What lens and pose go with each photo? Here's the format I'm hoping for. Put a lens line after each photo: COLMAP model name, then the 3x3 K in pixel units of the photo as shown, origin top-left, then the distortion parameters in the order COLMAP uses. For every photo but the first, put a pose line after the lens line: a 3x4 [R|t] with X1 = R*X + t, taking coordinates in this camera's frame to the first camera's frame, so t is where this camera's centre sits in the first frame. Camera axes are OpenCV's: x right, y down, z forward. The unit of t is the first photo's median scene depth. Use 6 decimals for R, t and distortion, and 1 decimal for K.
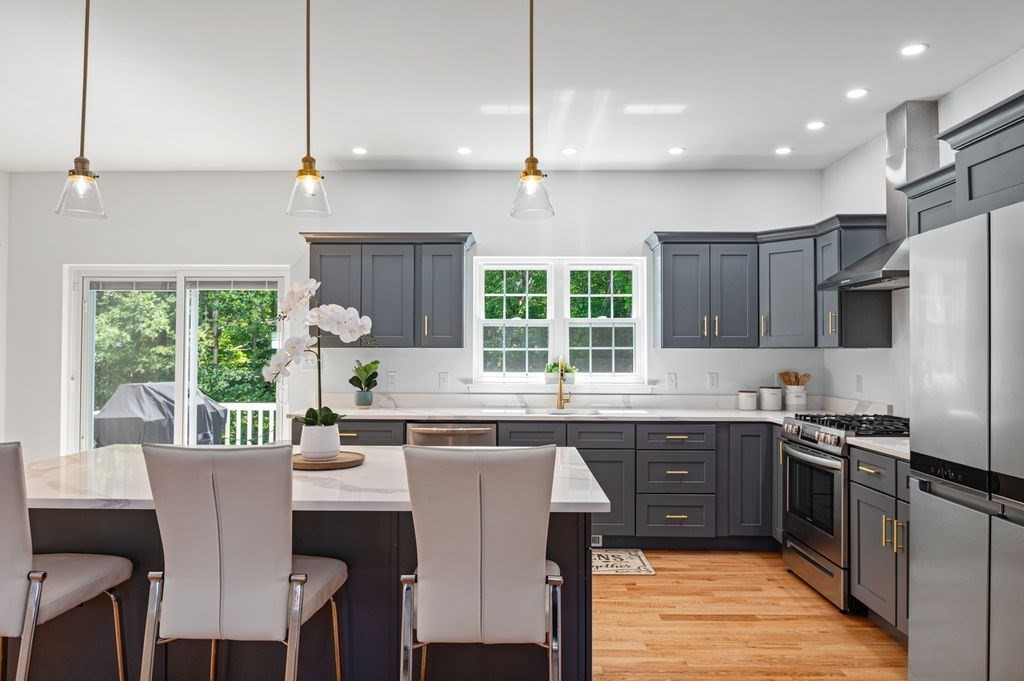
lens RADIAL K [[667.1, 0, 507.8], [0, 667.1, 340.6], [0, 0, 1]] dist [-0.003791, -0.006997]
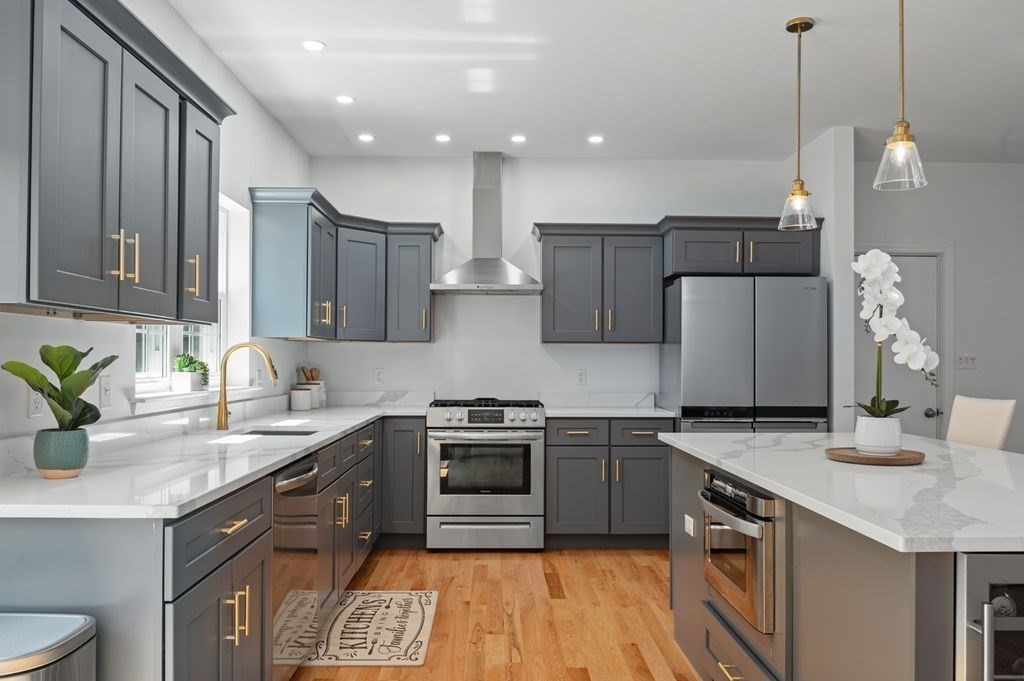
lens RADIAL K [[754.7, 0, 498.5], [0, 754.7, 350.1], [0, 0, 1]] dist [0.005624, 0.000071]
pose [[-0.029809, 0.014997, 0.999443, -0.675254], [-0.024618, 0.999573, -0.015733, 0.036612], [-0.999252, -0.025074, -0.029427, 0.815365]]
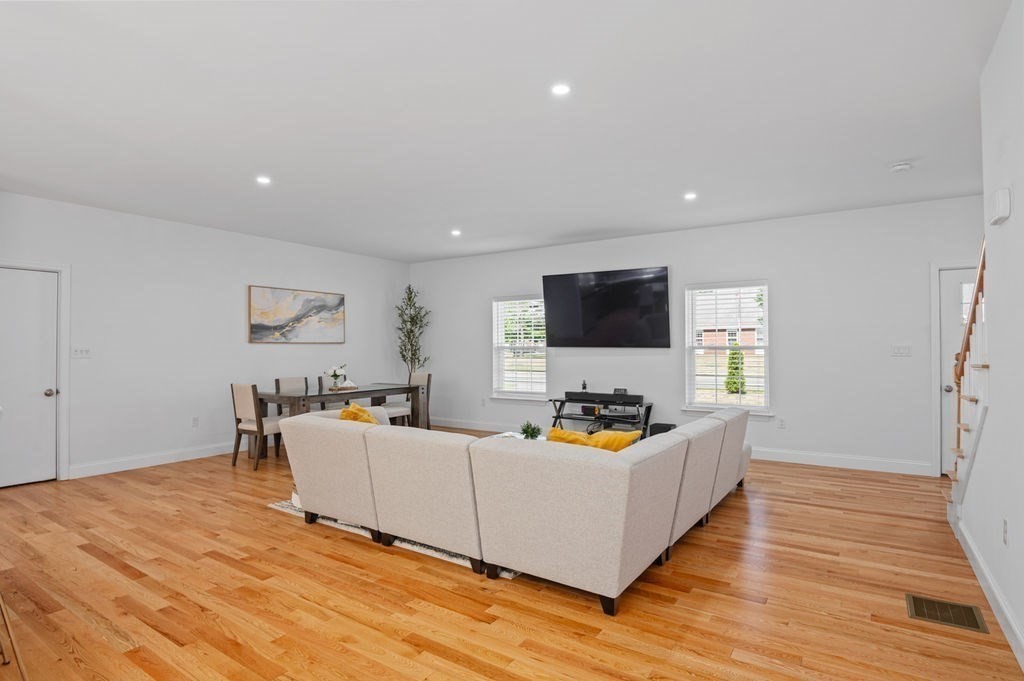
lens RADIAL K [[533.0, 0, 514.9], [0, 533.0, 340.3], [0, 0, 1]] dist [-0.024196, -0.002947]
pose [[-0.842994, 0.010158, 0.537826, -0.882733], [-0.008915, 0.999421, -0.032850, 0.019180], [-0.537848, -0.032487, -0.842415, 0.482232]]
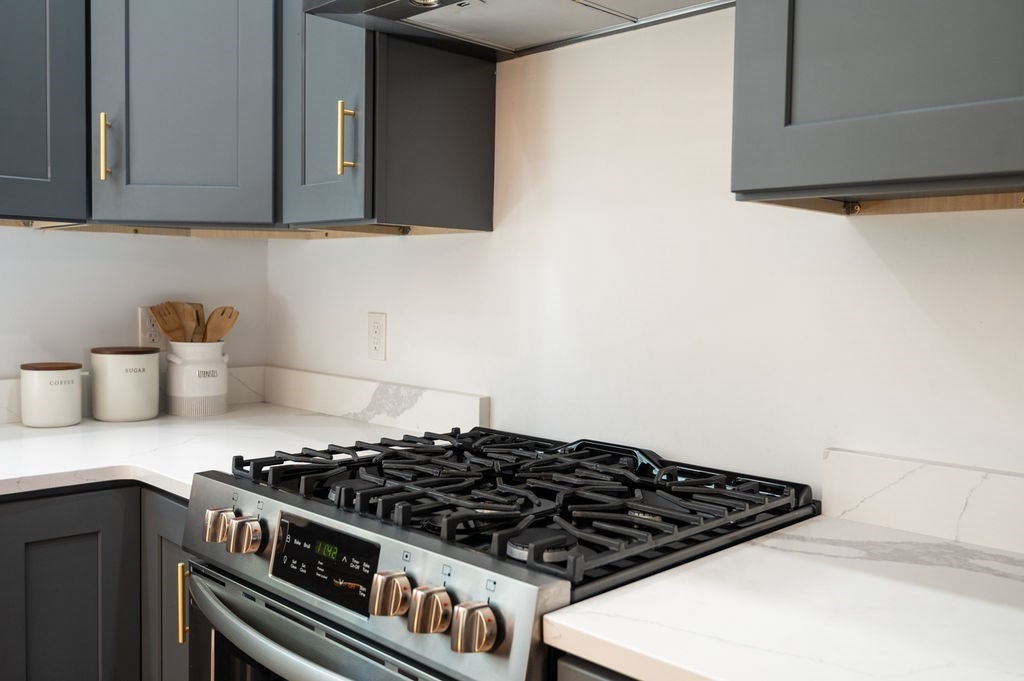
lens RADIAL K [[903.8, 0, 511.2], [0, 903.8, 337.4], [0, 0, 1]] dist [-0.005510, -0.010281]
pose [[0.693023, -0.029794, 0.720300, 0.217520], [-0.029773, 0.997110, 0.069889, 0.029032], [-0.720301, -0.069880, 0.690133, 0.588256]]
